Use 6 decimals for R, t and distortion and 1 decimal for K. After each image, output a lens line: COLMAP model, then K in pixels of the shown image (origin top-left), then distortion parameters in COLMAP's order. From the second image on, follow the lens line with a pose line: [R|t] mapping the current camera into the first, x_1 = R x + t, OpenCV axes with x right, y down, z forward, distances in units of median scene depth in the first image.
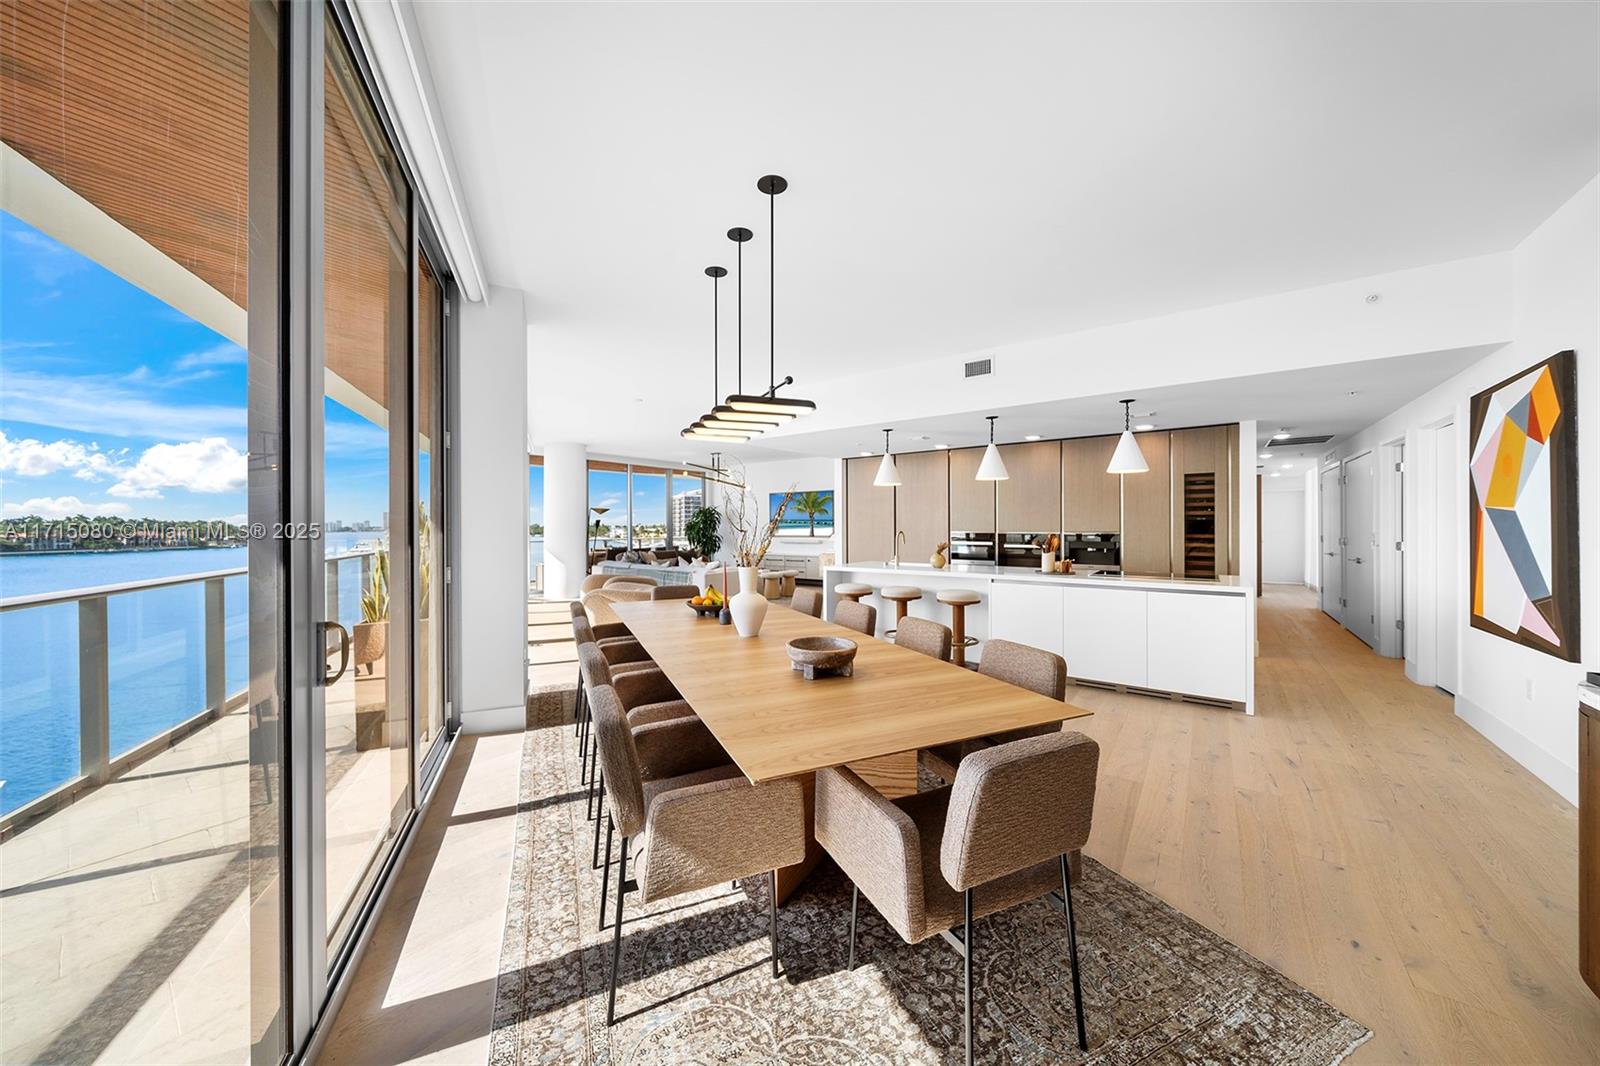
lens RADIAL K [[549.6, 0, 790.1], [0, 549.6, 528.3], [0, 0, 1]] dist [0.000201, 0.000088]
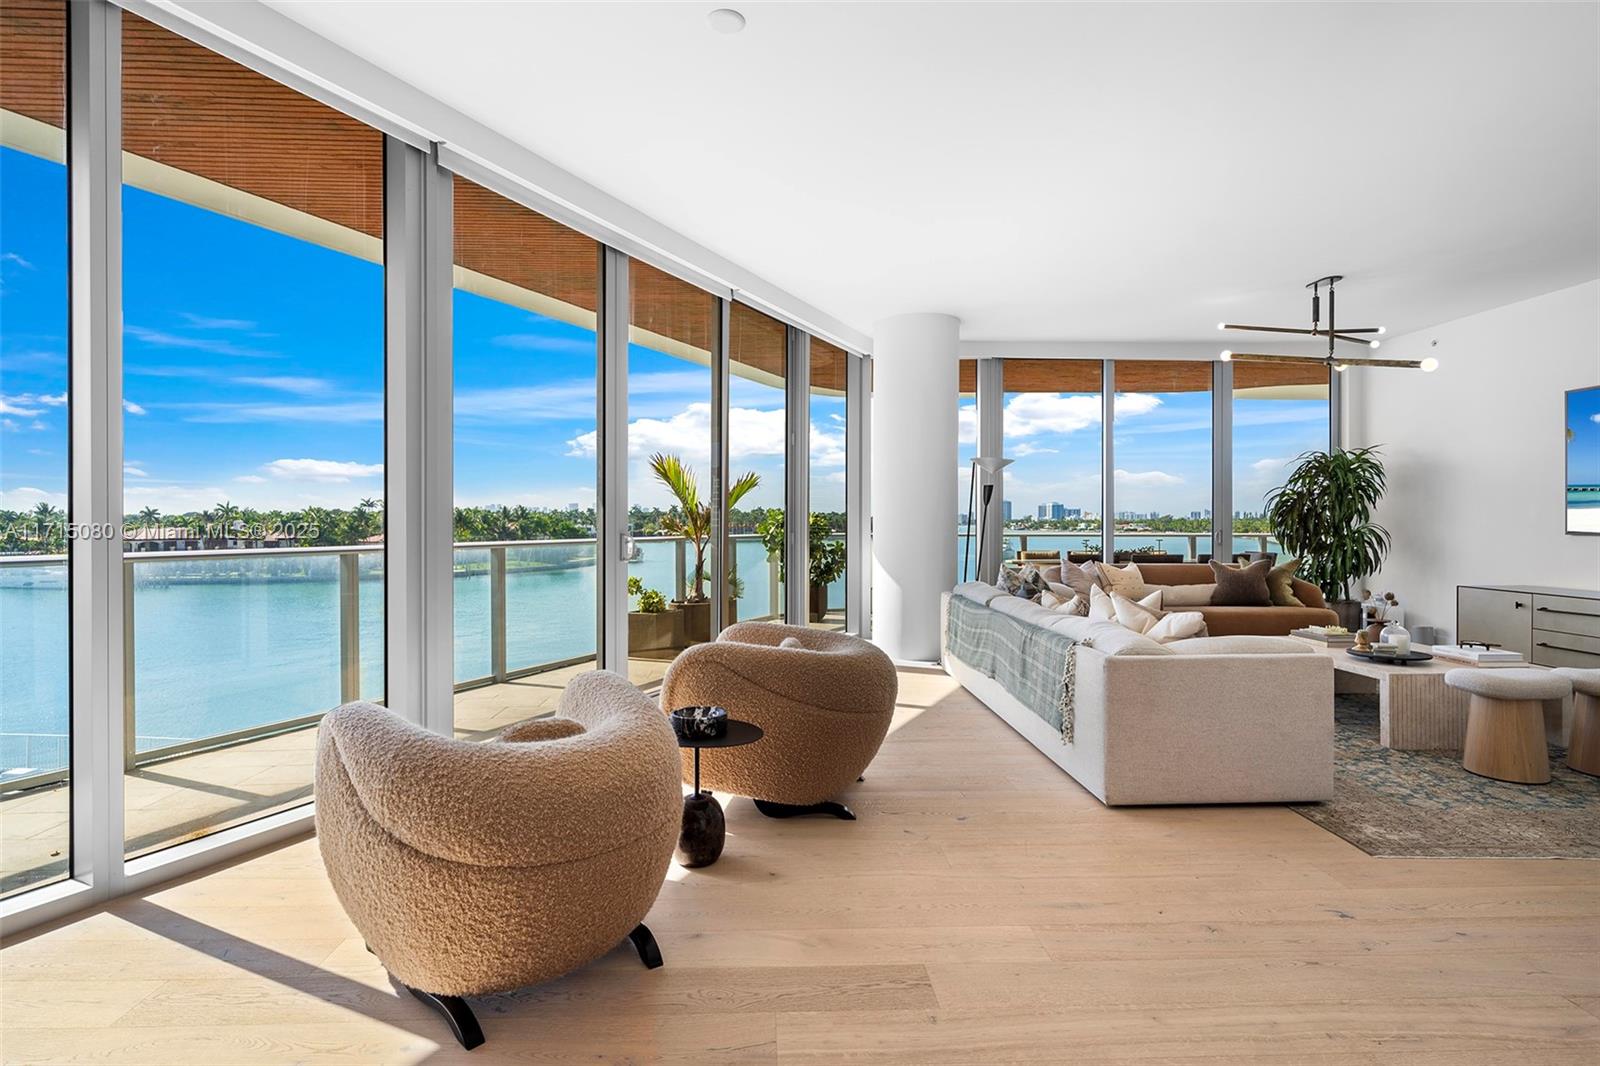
lens RADIAL K [[779.1, 0, 787.9], [0, 779.1, 529.2], [0, 0, 1]] dist [0.002714, -0.001362]
pose [[0.633392, 0.013595, -0.773712, 0.046037], [-0.006417, 0.999904, 0.012315, 0.018479], [0.773805, -0.002835, 0.633418, 0.728204]]
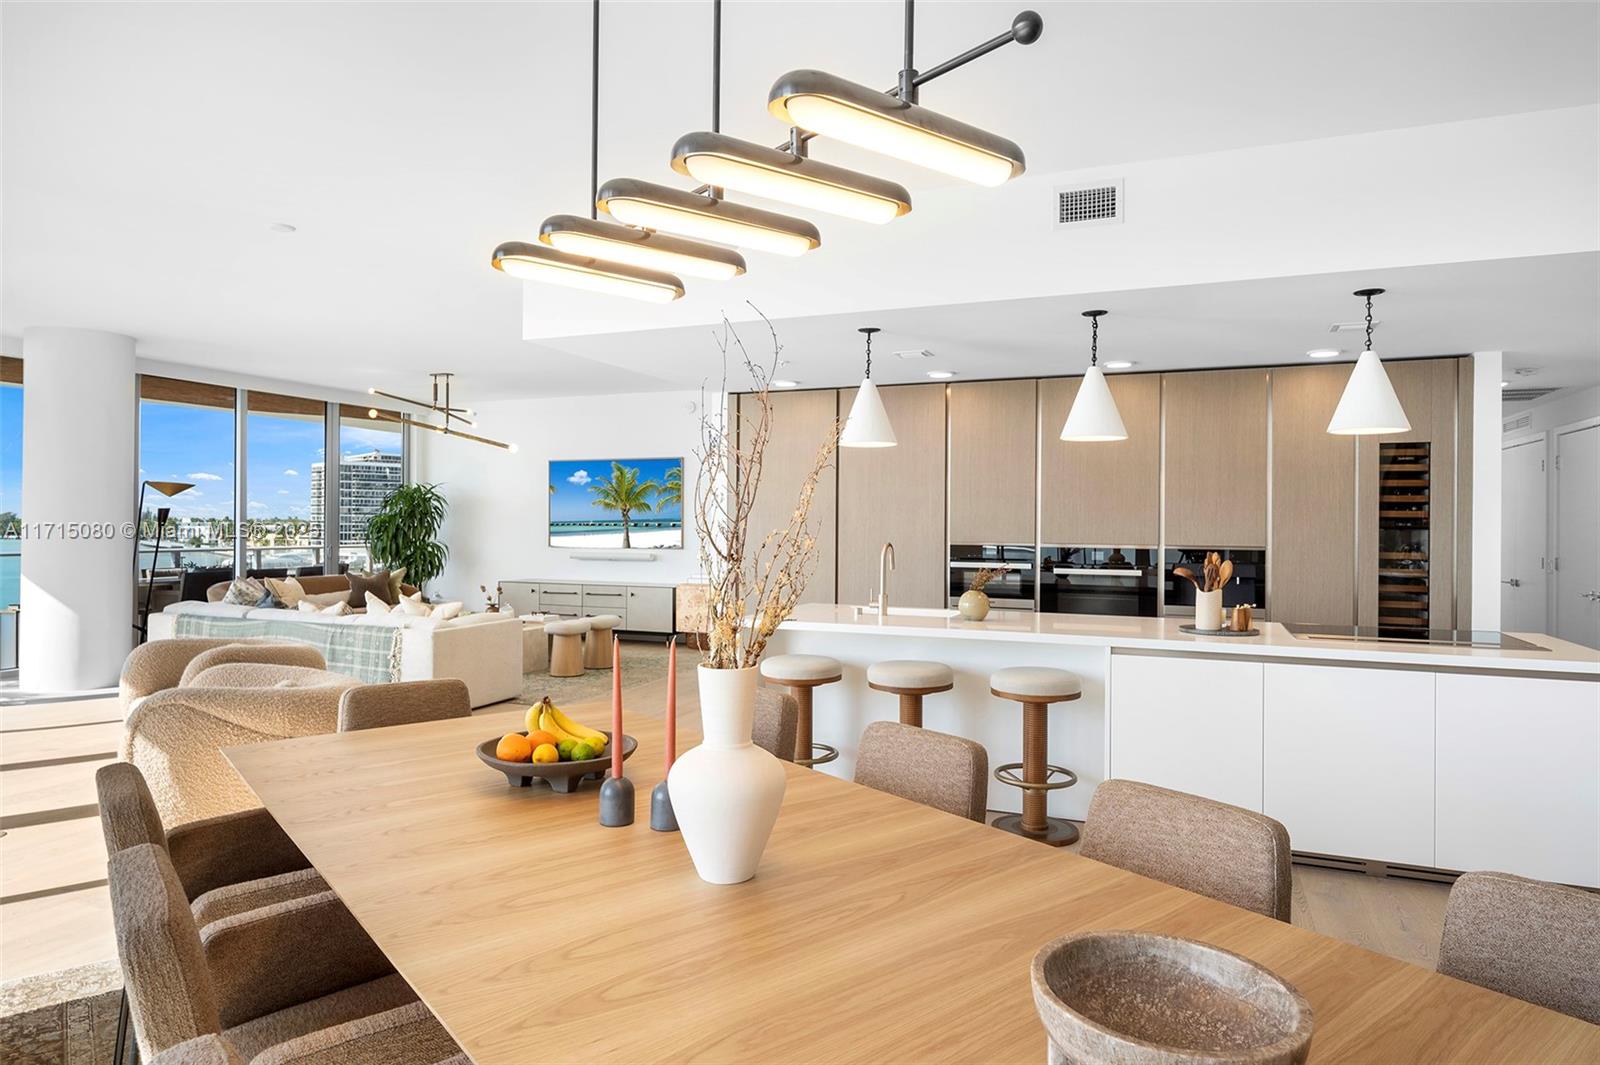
lens RADIAL K [[946.1, 0, 789.1], [0, 946.1, 524.8], [0, 0, 1]] dist [0.007093, -0.002855]
pose [[0.967684, 0.011134, 0.251921, -0.078592], [-0.010252, 0.999936, -0.004814, -0.005111], [-0.251958, 0.002076, 0.967736, 0.190246]]
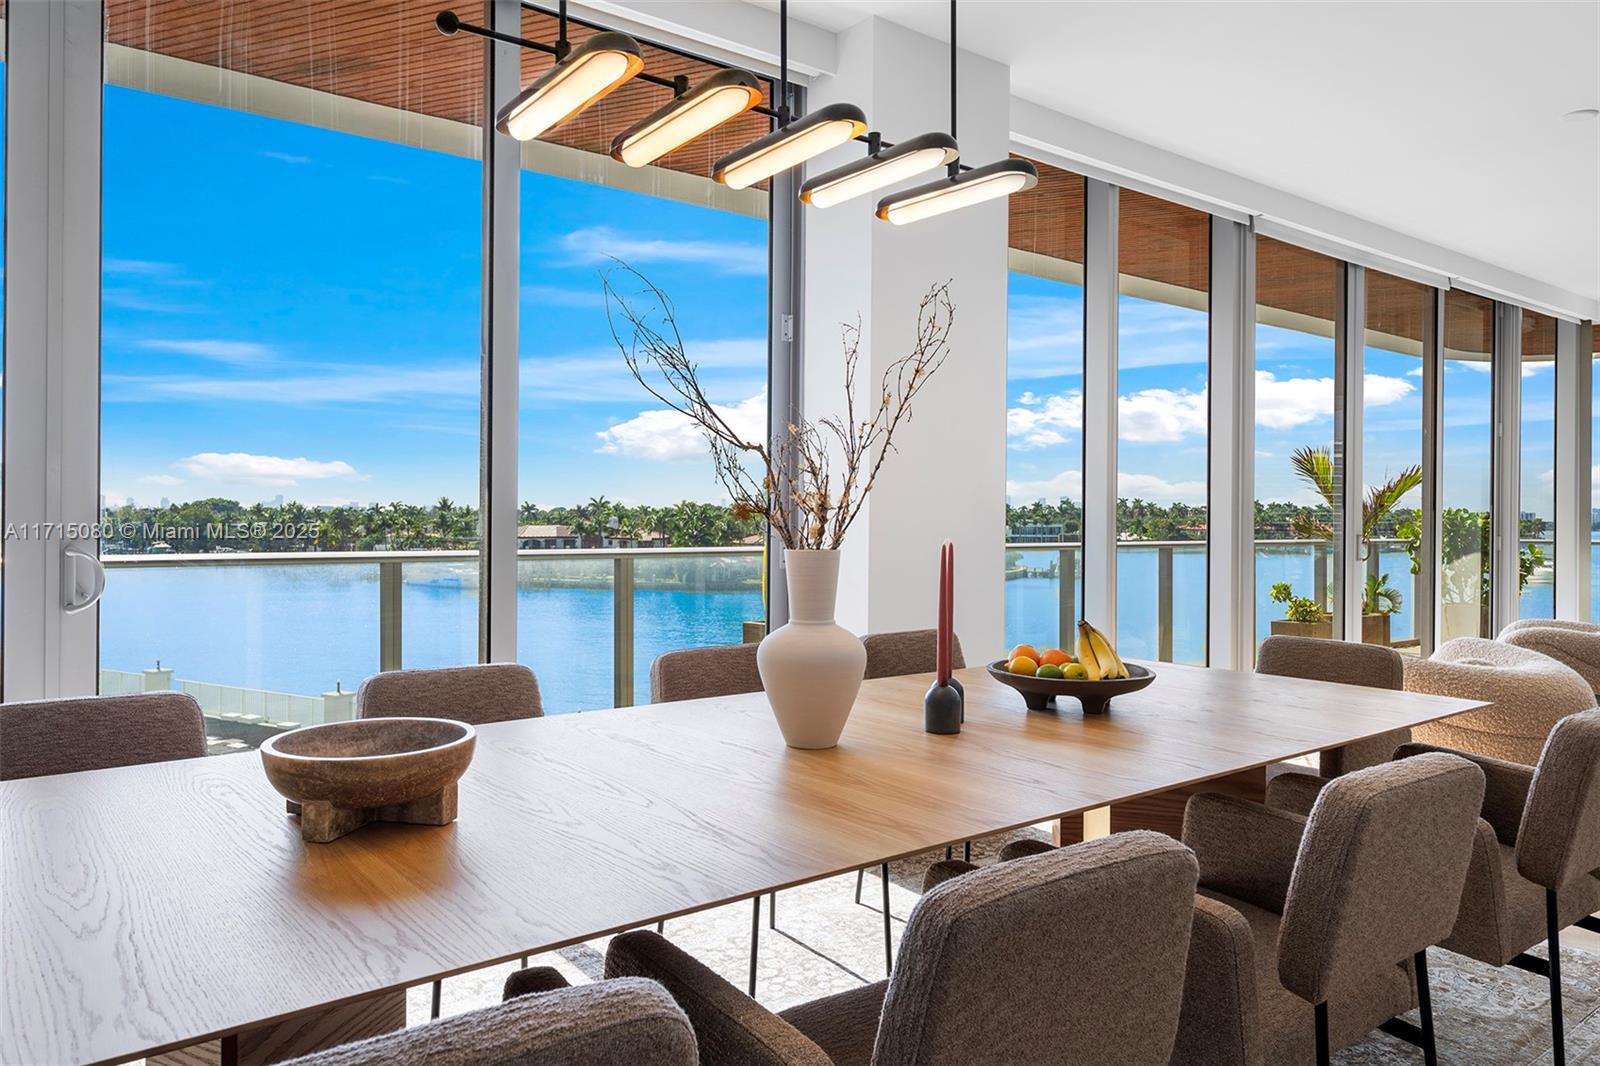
lens RADIAL K [[1076.7, 0, 787.5], [0, 1076.7, 517.1], [0, 0, 1]] dist [0.002871, 0.004945]
pose [[0.238930, 0.005730, -0.971020, 0.239744], [-0.011804, 0.999926, 0.002996, 0.019021], [0.970965, 0.010747, 0.238980, 0.343065]]
